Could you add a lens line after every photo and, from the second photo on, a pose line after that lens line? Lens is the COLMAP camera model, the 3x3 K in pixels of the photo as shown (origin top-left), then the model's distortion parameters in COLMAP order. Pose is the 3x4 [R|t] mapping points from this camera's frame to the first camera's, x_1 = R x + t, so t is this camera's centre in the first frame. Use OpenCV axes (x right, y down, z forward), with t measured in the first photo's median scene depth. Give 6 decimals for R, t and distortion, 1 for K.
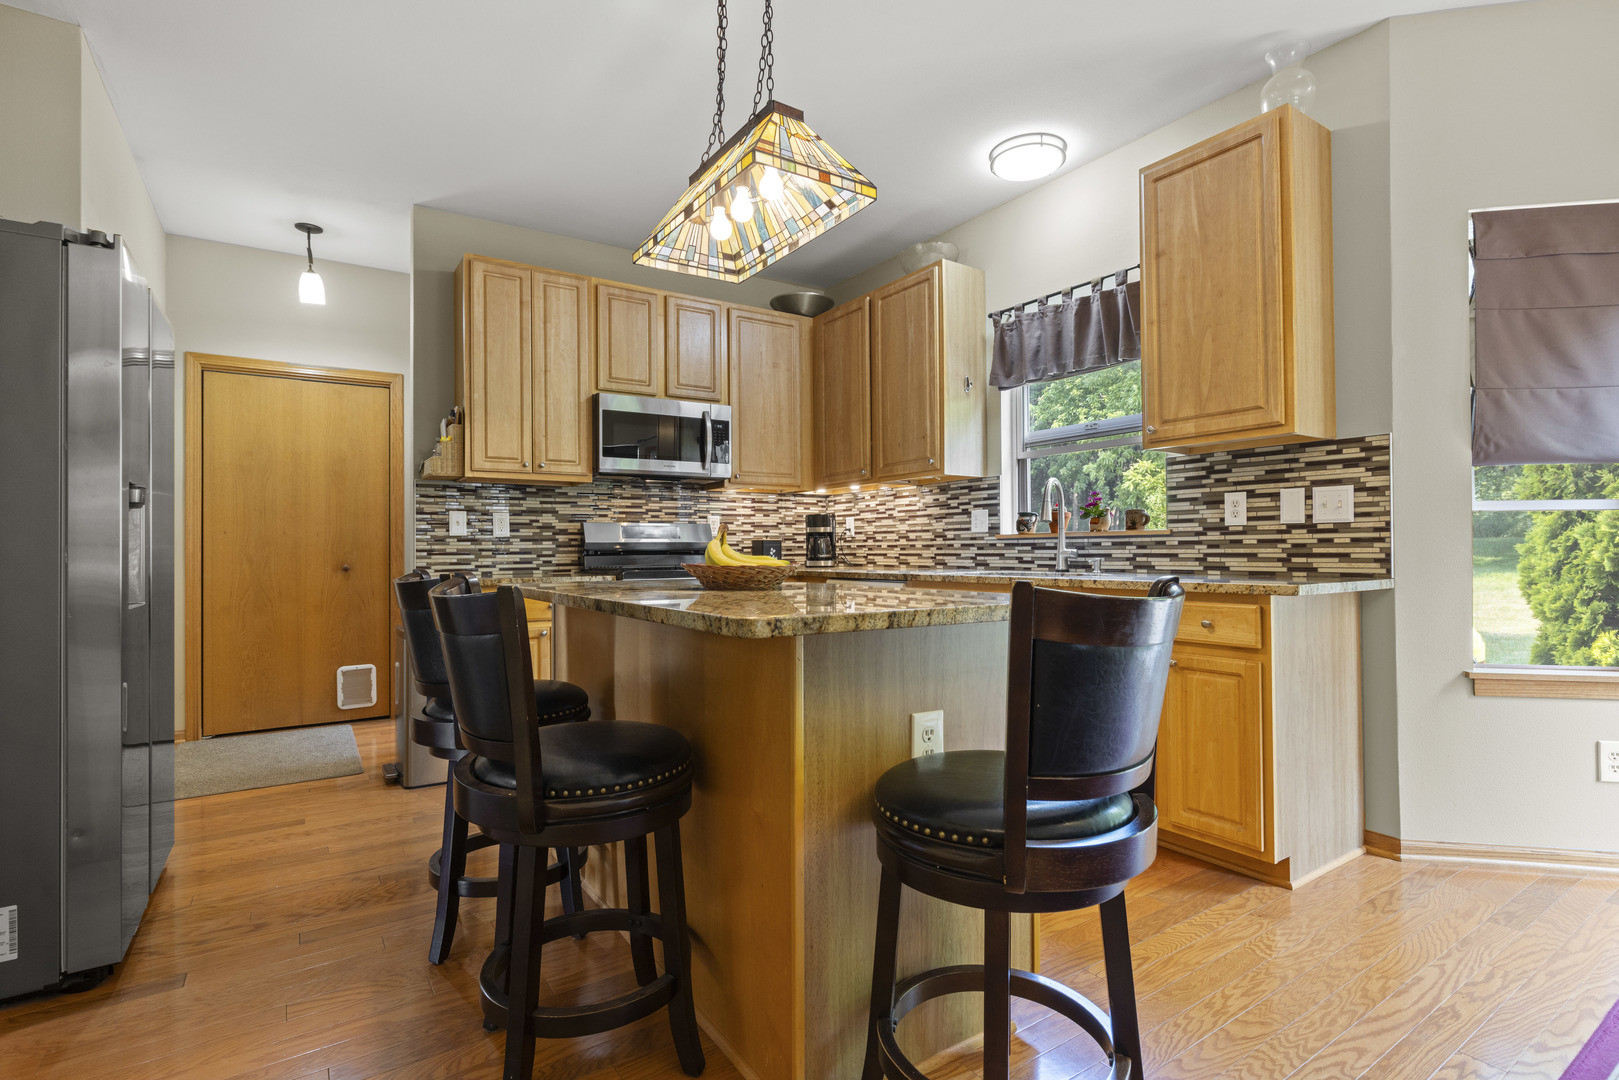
lens RADIAL K [[774.2, 0, 809.5], [0, 774.2, 540.0], [0, 0, 1]] dist [-0.002066, -0.000437]
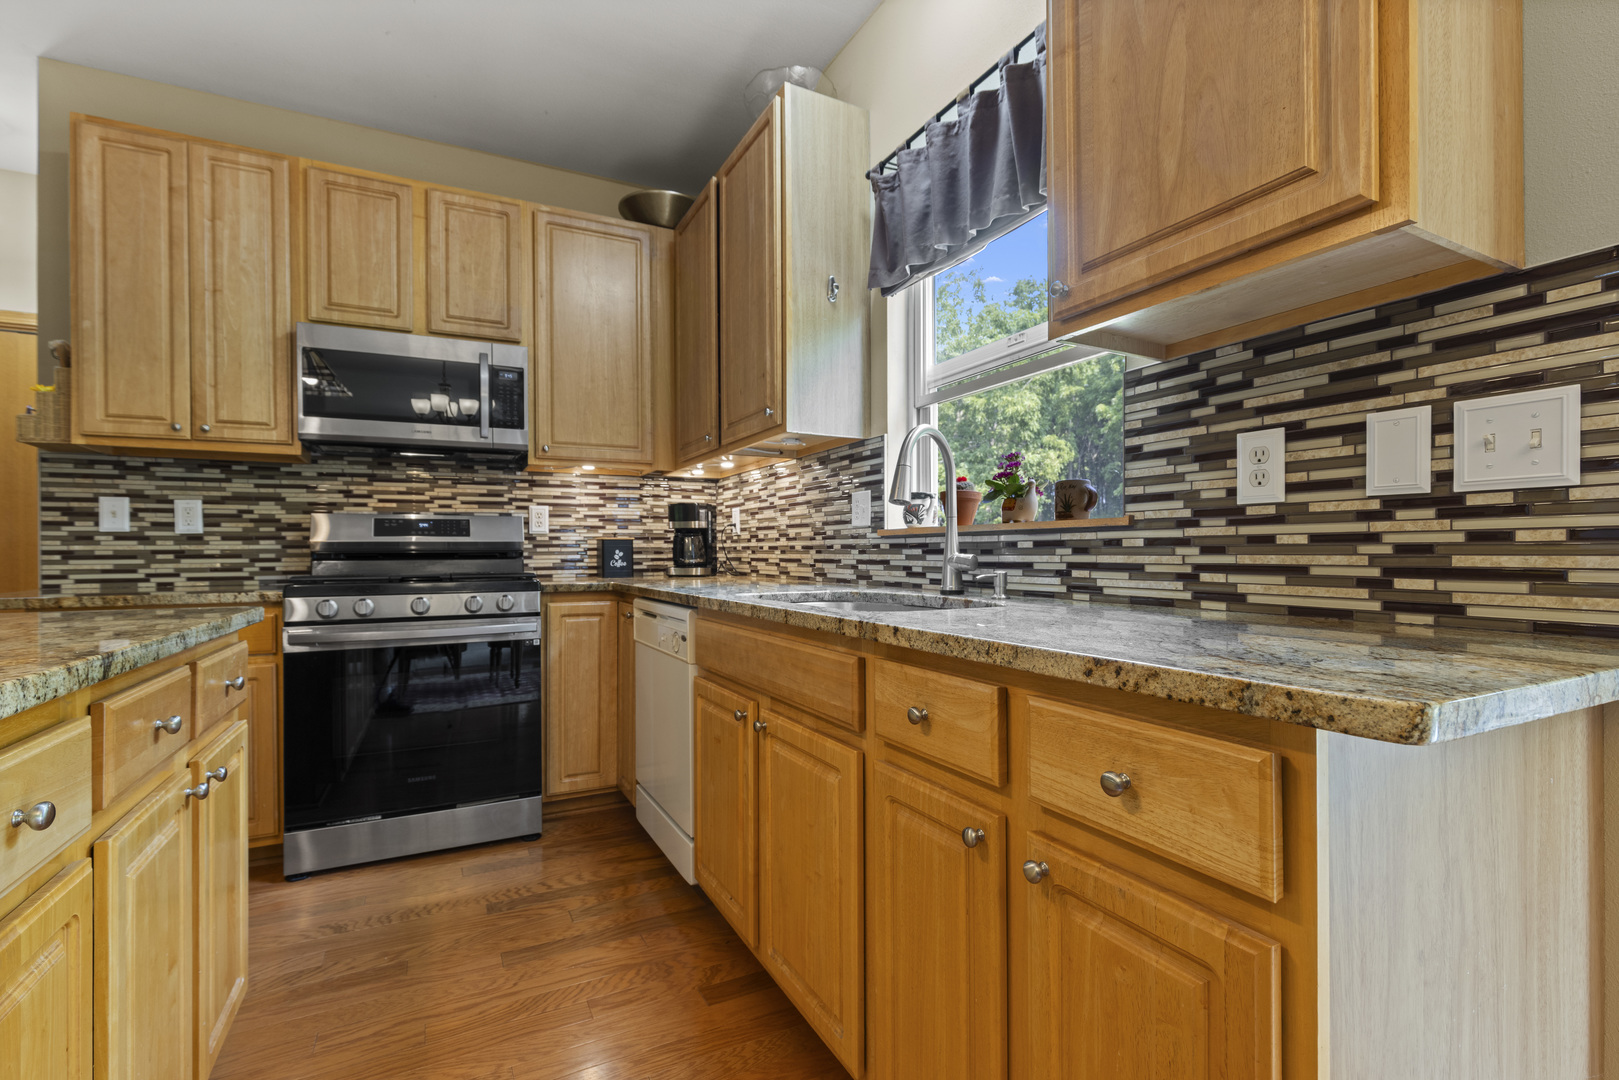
lens RADIAL K [[734.5, 0, 809.6], [0, 734.5, 551.2], [0, 0, 1]] dist [-0.000075, -0.000344]
pose [[0.993734, 0.002989, -0.111730, 0.251307], [-0.001568, 0.999917, 0.012806, 0.002843], [0.111759, -0.012551, 0.993656, 0.405329]]
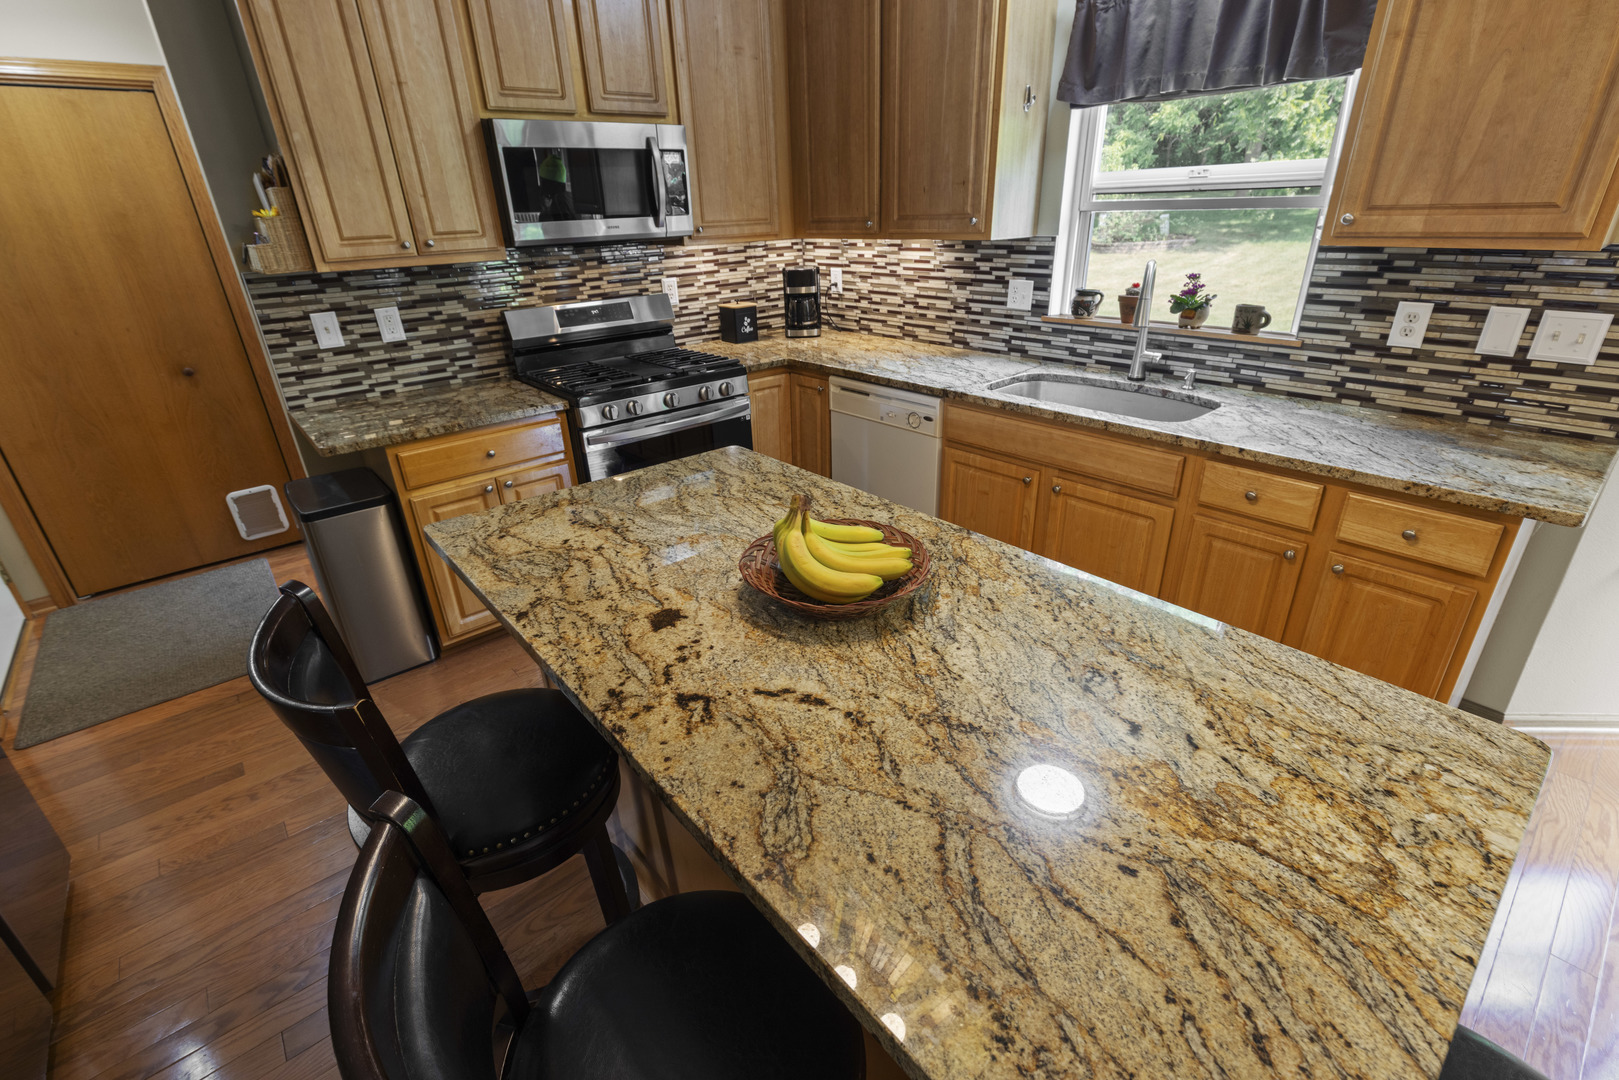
lens RADIAL K [[724.0, 0, 811.6], [0, 724.0, 538.7], [0, 0, 1]] dist [-0.001599, 0.000192]
pose [[0.992391, -0.071979, 0.099893, -0.087612], [0.022295, 0.902961, 0.429144, -0.125358], [-0.121089, -0.423652, 0.897695, 0.257439]]
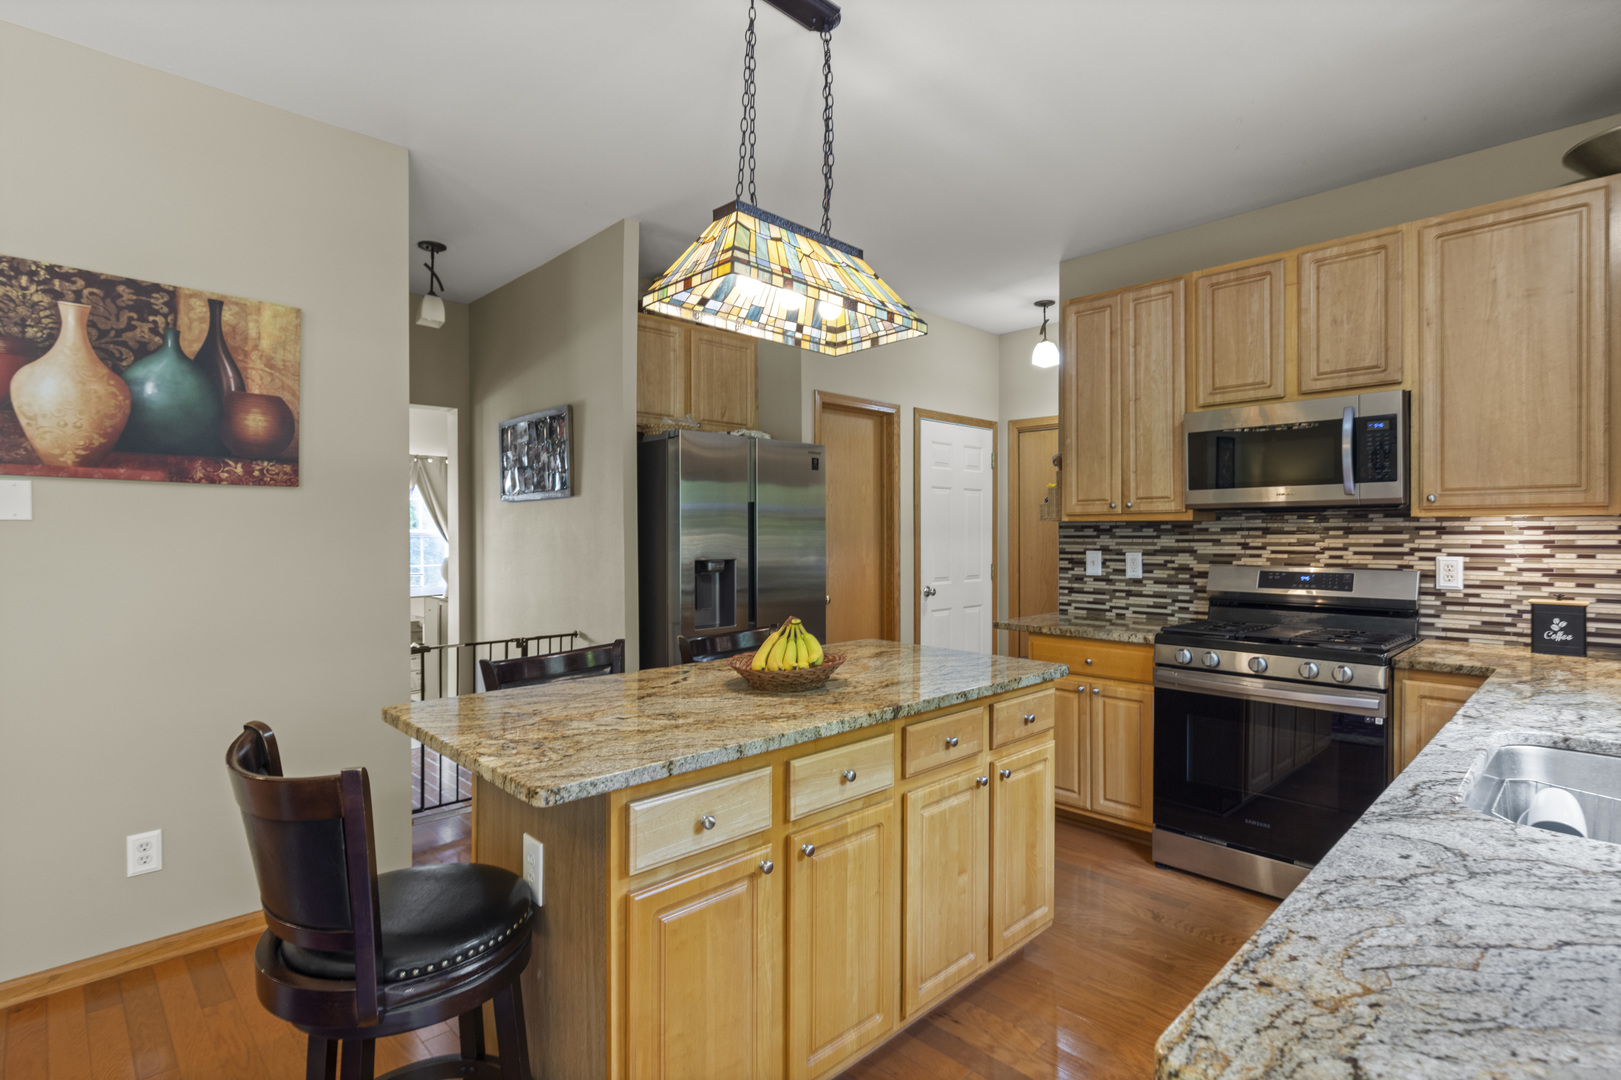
lens RADIAL K [[788.4, 0, 818.9], [0, 788.4, 537.4], [0, 0, 1]] dist [-0.003888, -0.000962]
pose [[0.191359, 0.013675, -0.981425, 0.485540], [0.010157, 0.999822, 0.015911, -0.074917], [0.981468, -0.013013, 0.191186, 0.452873]]
